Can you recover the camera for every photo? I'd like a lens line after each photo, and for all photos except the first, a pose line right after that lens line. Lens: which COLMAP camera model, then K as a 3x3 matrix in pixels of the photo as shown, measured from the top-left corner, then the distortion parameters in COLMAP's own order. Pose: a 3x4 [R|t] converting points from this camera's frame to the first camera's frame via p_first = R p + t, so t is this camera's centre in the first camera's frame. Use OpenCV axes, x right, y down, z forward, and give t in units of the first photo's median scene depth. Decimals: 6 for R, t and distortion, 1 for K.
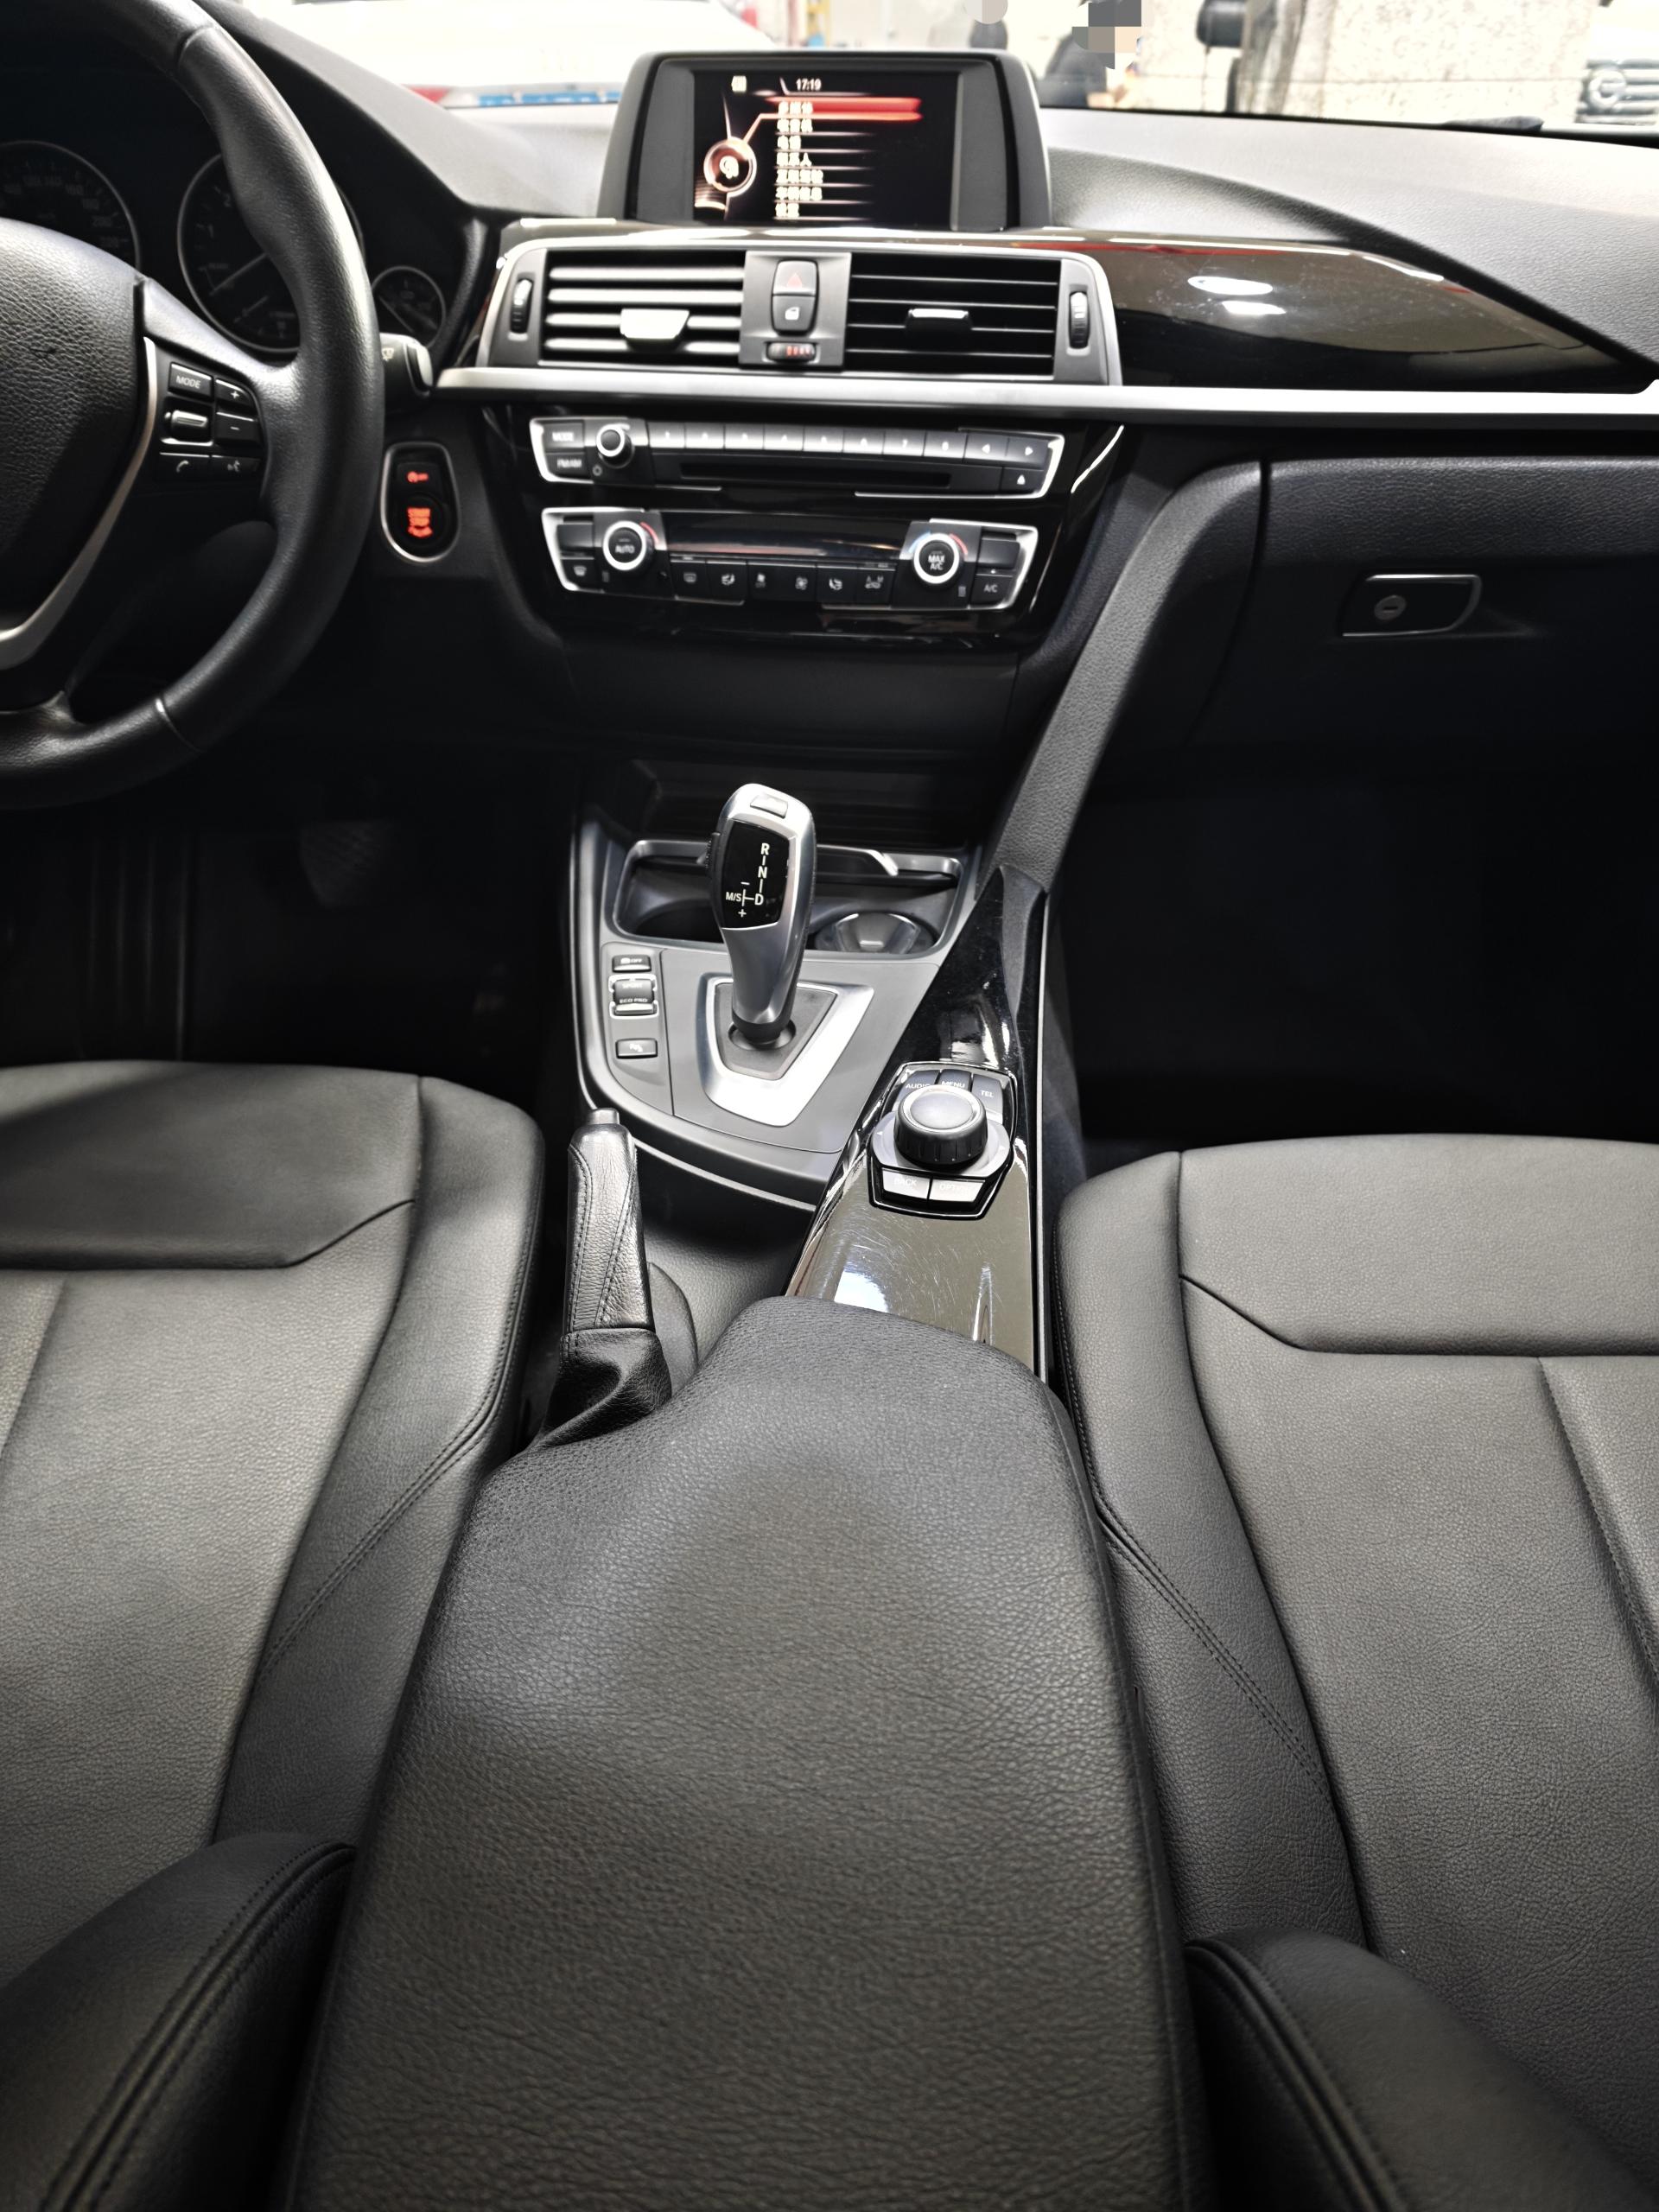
lens RADIAL K [[1502.2, 0, 829.5], [0, 1502.2, 1106.0], [0, 0, 1]] dist [0.028173, -0.044079]
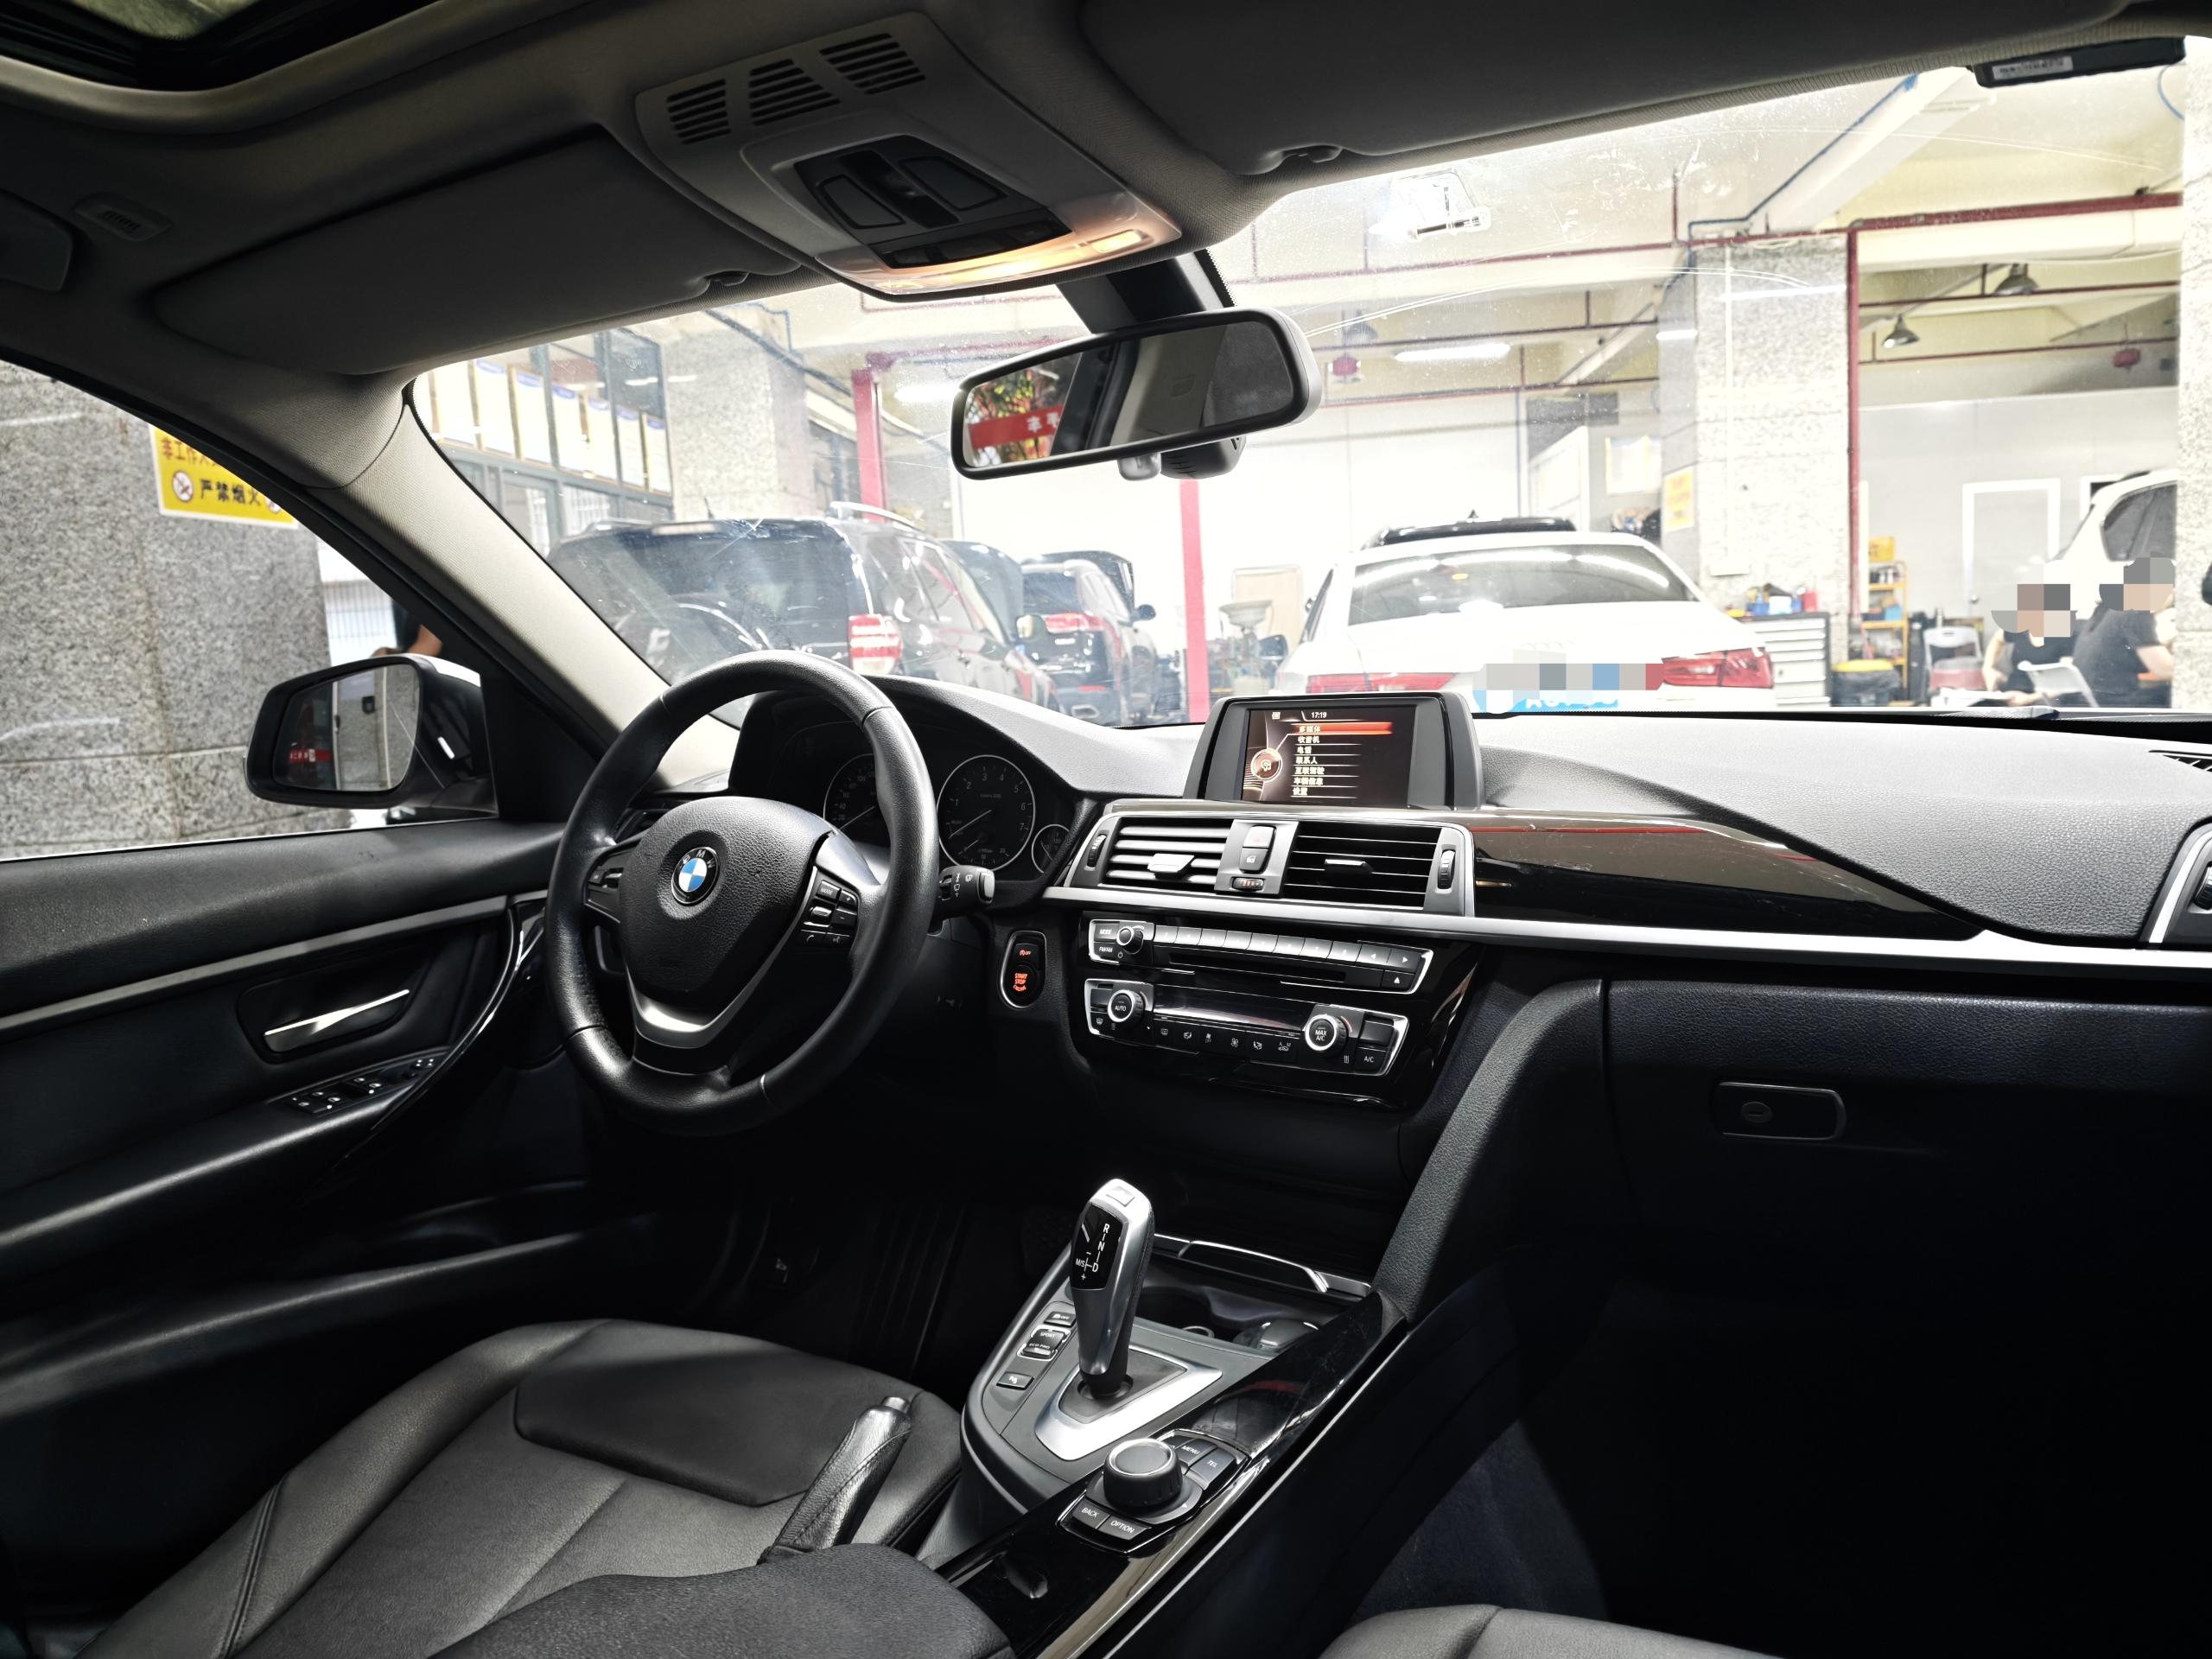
lens RADIAL K [[1528.5, 0, 1120.6], [0, 1528.5, 847.9], [0, 0, 1]] dist [0.039951, -0.055732]
pose [[0.869641, 0.019490, -0.493300, 0.550615], [-0.240280, 0.889594, -0.388444, 0.042040], [0.431266, 0.456337, 0.778310, -0.152038]]
